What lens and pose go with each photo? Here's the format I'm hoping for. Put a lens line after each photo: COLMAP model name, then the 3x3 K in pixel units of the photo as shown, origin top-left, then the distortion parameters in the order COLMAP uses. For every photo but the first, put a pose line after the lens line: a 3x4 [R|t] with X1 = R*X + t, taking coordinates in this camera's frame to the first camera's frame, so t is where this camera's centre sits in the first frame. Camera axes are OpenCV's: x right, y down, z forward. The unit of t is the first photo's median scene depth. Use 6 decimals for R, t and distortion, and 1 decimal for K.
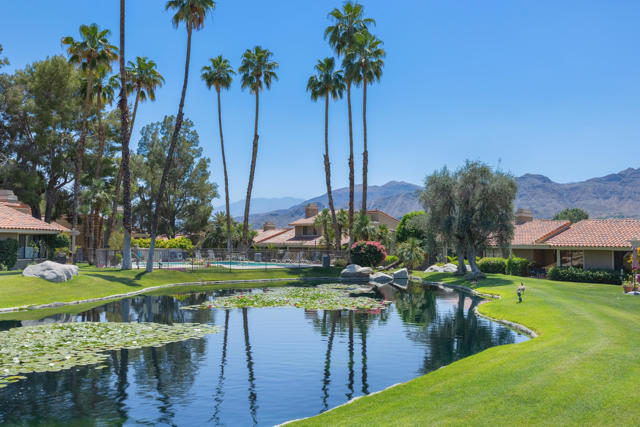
lens RADIAL K [[647.4, 0, 320.0], [0, 647.4, 213.5], [0, 0, 1]] dist [0.005105, 0.005719]
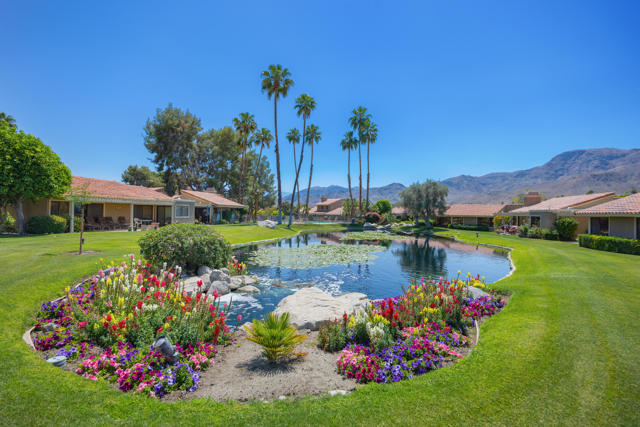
lens RADIAL K [[301.0, 0, 320.0], [0, 301.0, 213.5], [0, 0, 1]] dist [-0.000741, -0.000020]
pose [[0.996125, 0.008221, 0.087559, -0.186920], [-0.012195, 0.998915, 0.044948, 0.000019], [-0.087094, -0.045842, 0.995145, -0.048606]]
